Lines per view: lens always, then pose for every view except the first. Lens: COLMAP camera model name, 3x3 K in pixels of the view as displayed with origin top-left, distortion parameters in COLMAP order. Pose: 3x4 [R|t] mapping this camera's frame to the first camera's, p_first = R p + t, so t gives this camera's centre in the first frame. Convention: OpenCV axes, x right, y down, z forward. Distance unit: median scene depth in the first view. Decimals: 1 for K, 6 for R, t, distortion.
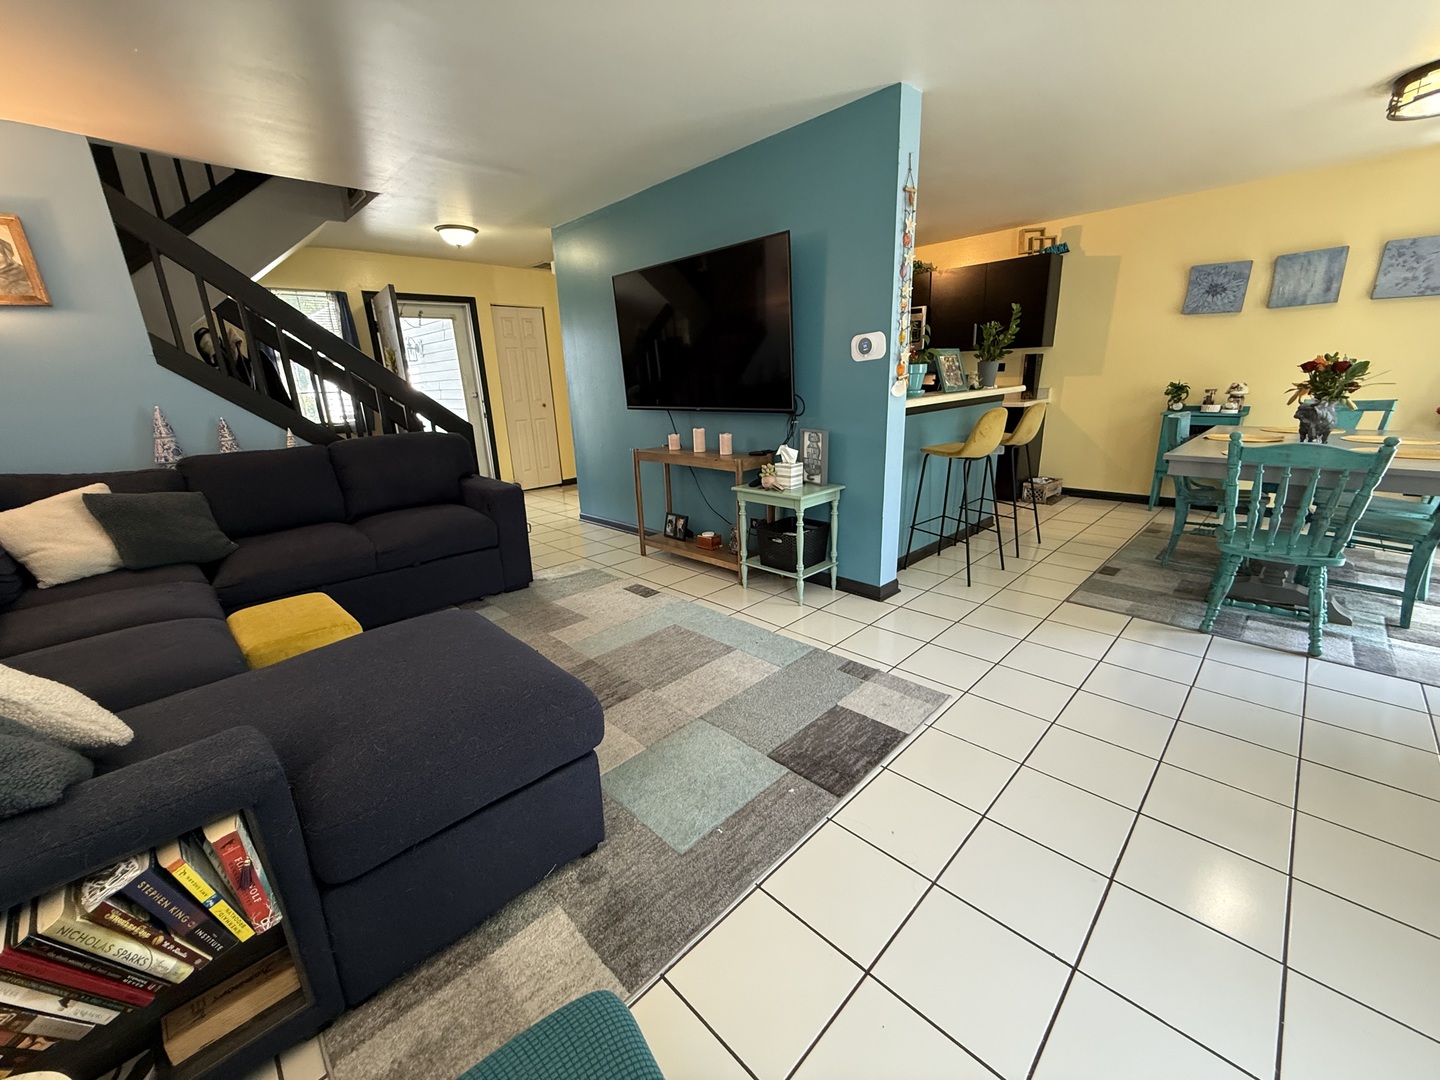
lens RADIAL K [[565.9, 0, 720.0], [0, 565.9, 540.0], [0, 0, 1]] dist [0.006480, 0.000138]
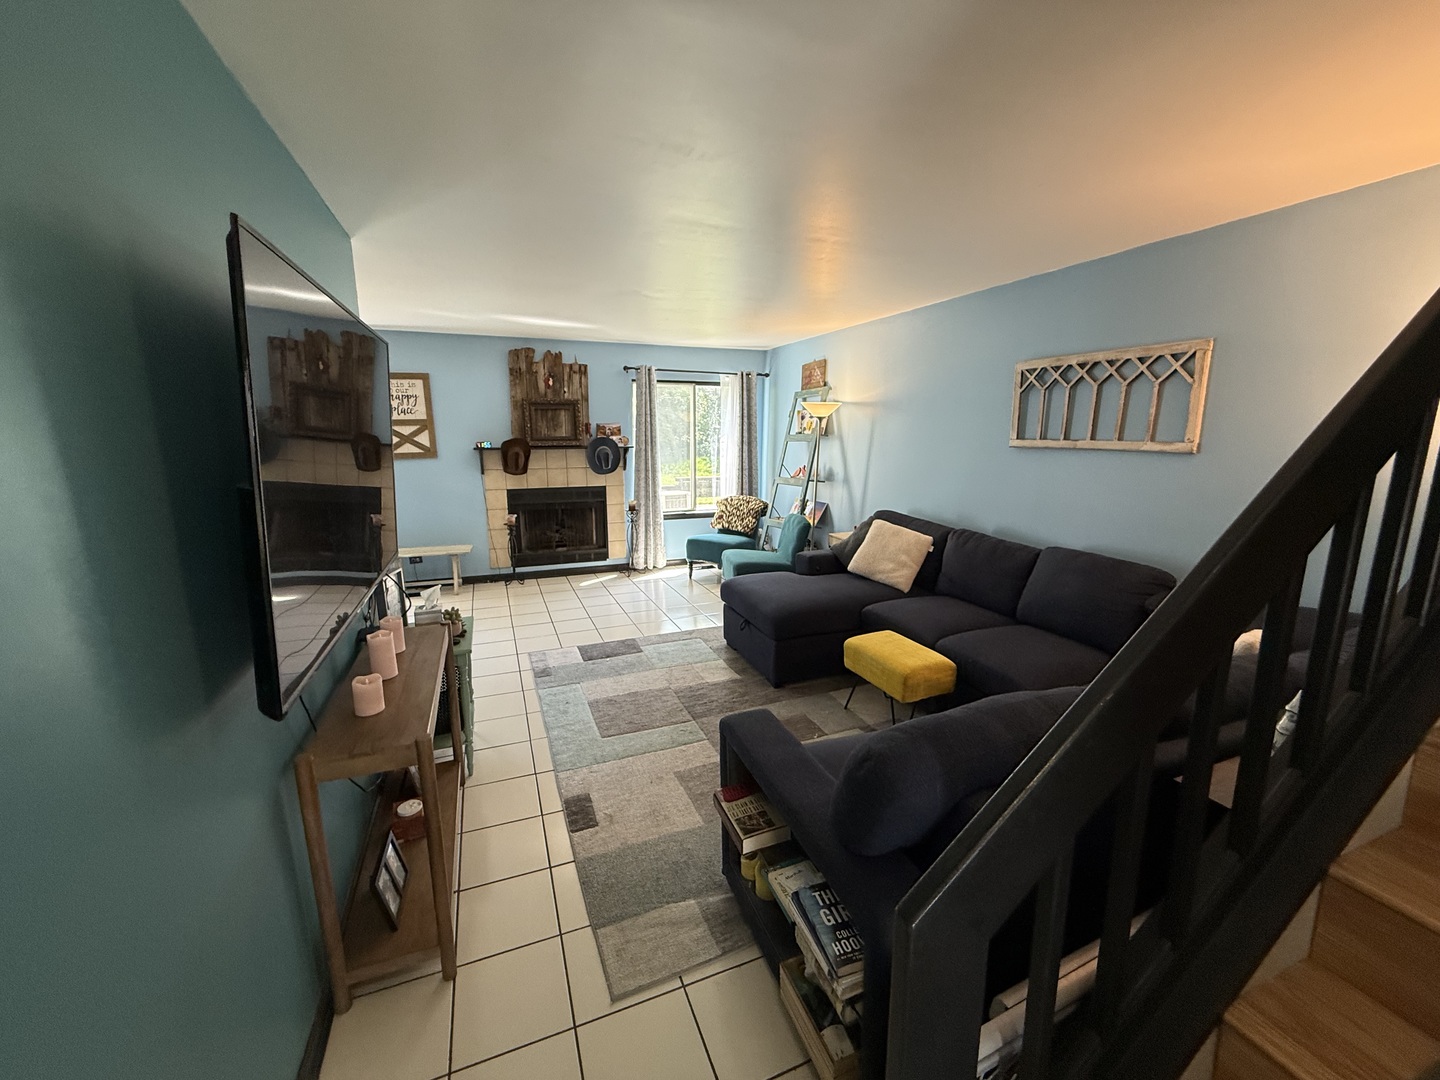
lens RADIAL K [[576.8, 0, 715.3], [0, 576.8, 541.3], [0, 0, 1]] dist [-0.001392, 0.000460]
pose [[-0.921830, -0.041553, 0.385360, -0.739623], [0.135606, 0.896825, 0.421090, -0.650996], [-0.363098, 0.440431, -0.821085, 1.880739]]
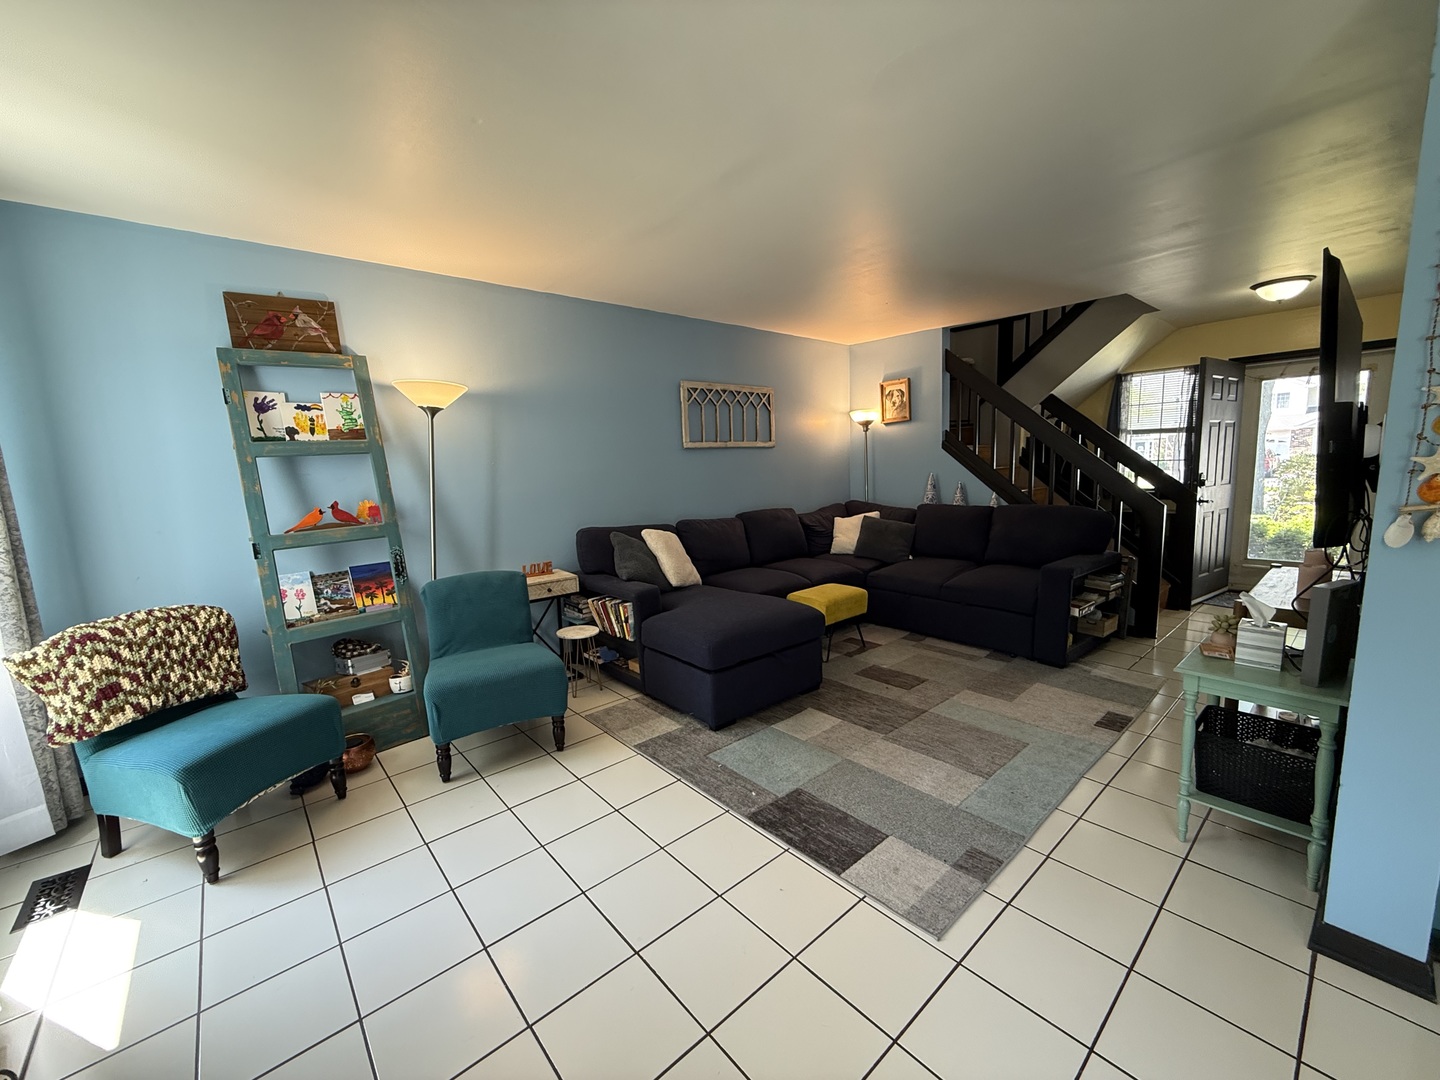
lens RADIAL K [[576.8, 0, 715.3], [0, 576.8, 541.3], [0, 0, 1]] dist [-0.001392, 0.000460]
pose [[-0.059527, 0.173294, -0.983070, 0.927144], [-0.242245, 0.952870, 0.182639, -0.236445], [0.968387, 0.249016, -0.014741, 0.536324]]
